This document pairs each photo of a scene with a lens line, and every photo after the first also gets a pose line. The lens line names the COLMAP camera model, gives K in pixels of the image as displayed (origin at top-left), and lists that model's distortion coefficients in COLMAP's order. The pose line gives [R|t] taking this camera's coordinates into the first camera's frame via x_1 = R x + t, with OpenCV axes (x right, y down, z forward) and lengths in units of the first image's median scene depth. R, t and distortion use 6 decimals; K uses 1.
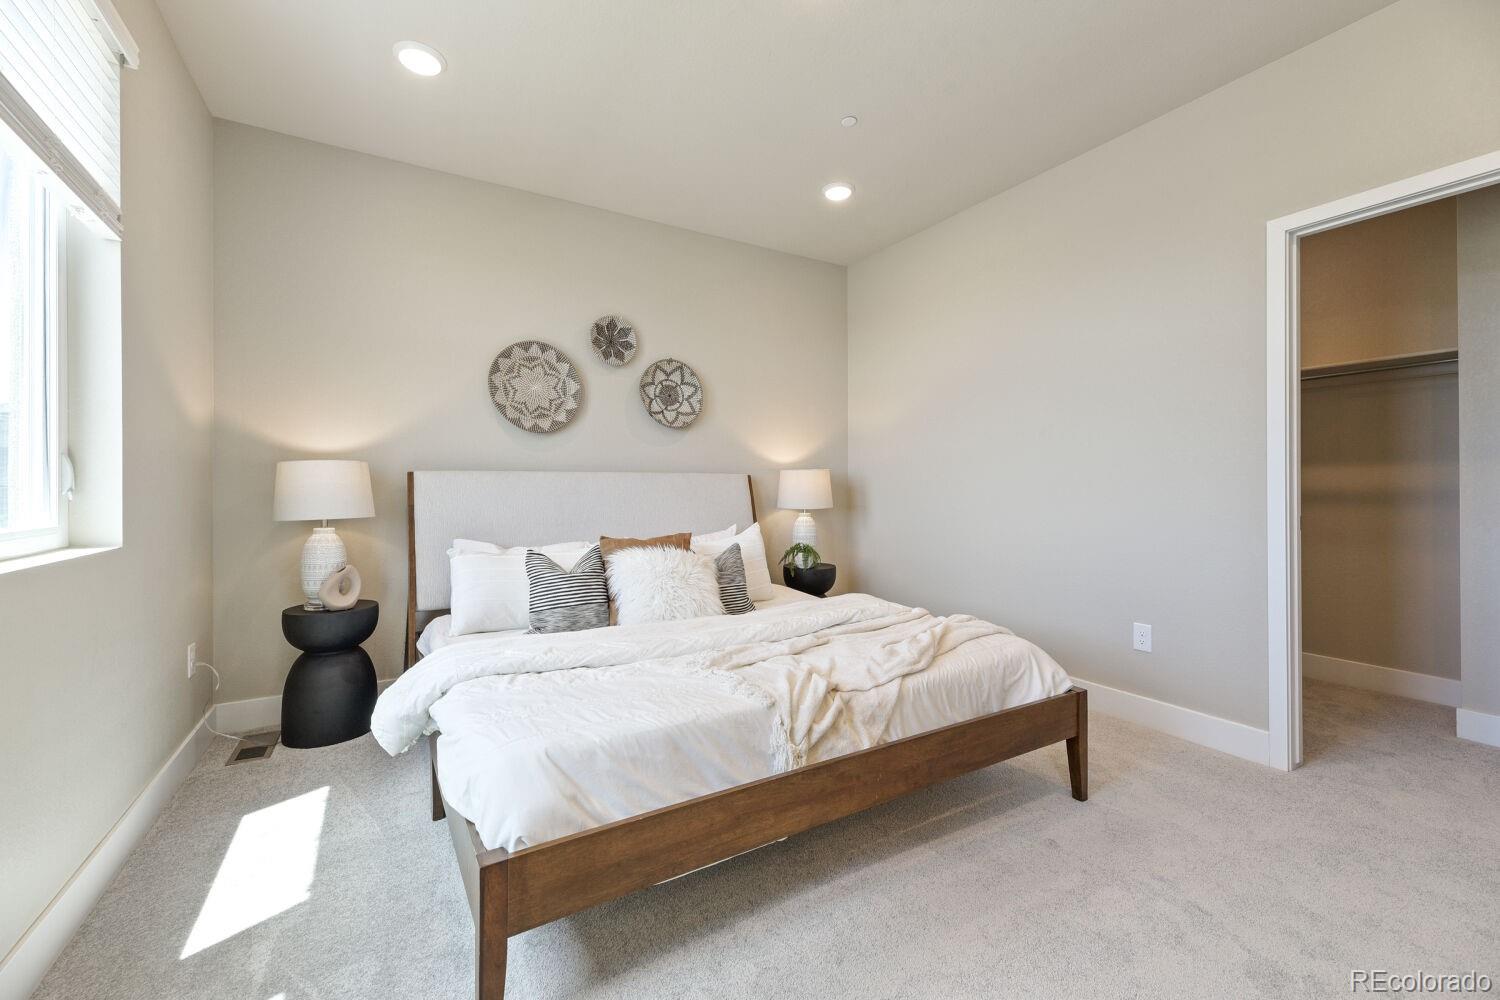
lens RADIAL K [[614.2, 0, 753.9], [0, 614.2, 489.6], [0, 0, 1]] dist [0.007248, -0.000019]
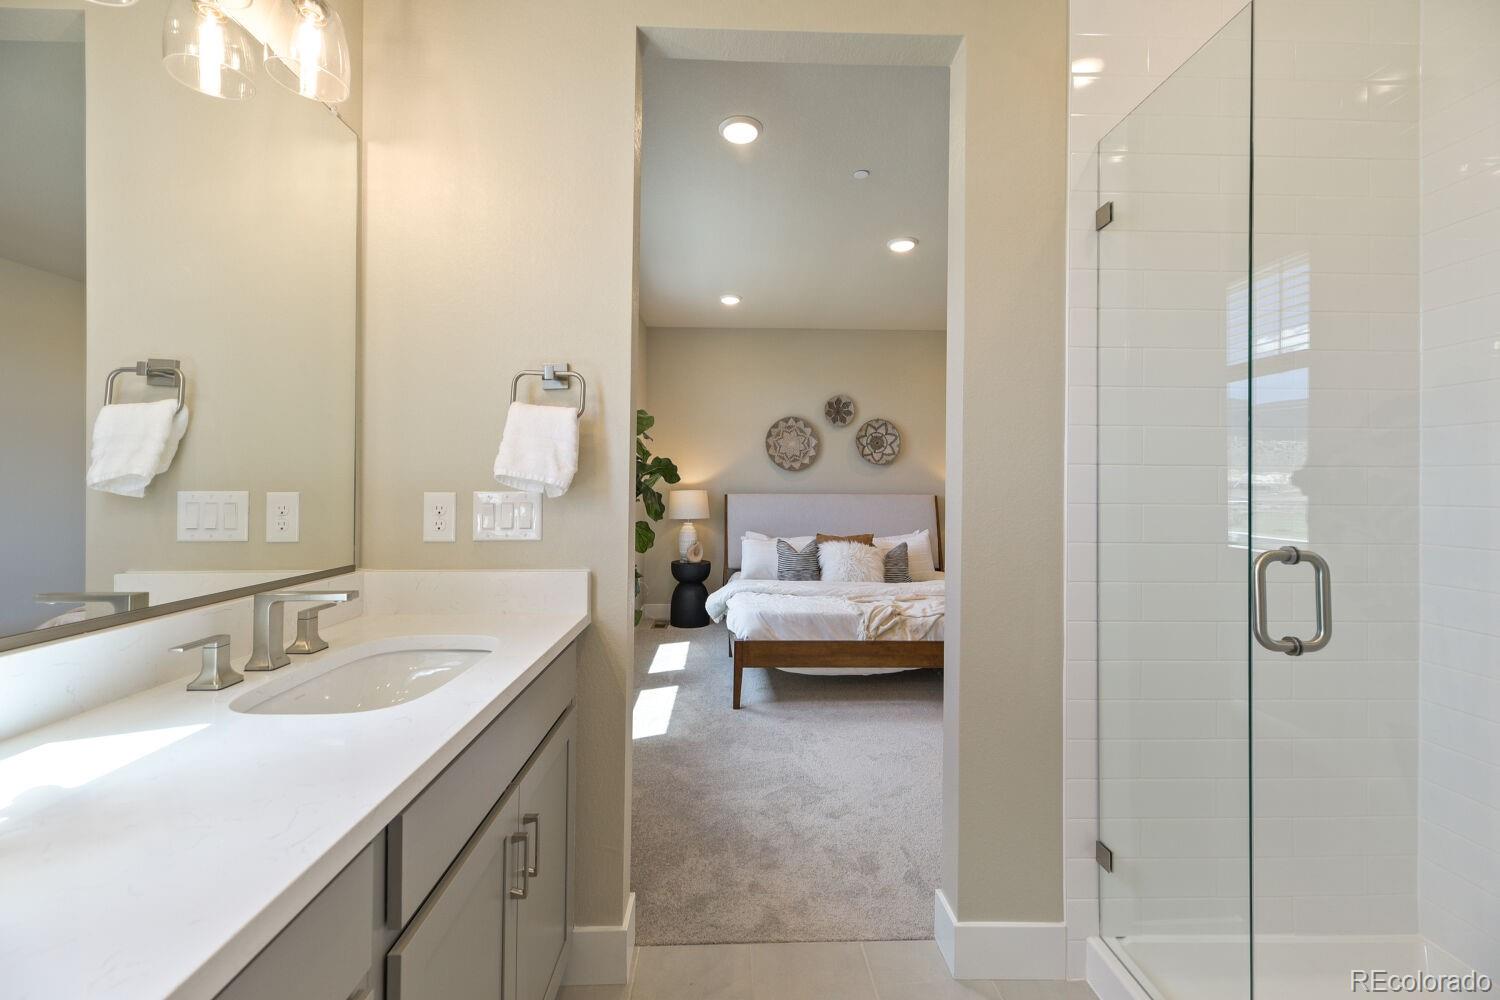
lens RADIAL K [[614.2, 0, 753.9], [0, 614.2, 489.6], [0, 0, 1]] dist [0.007248, -0.000019]
pose [[0.882188, 0.013170, -0.470713, 0.397855], [-0.013040, 0.999909, 0.003537, -0.051630], [0.470717, 0.003018, 0.882279, -0.611658]]
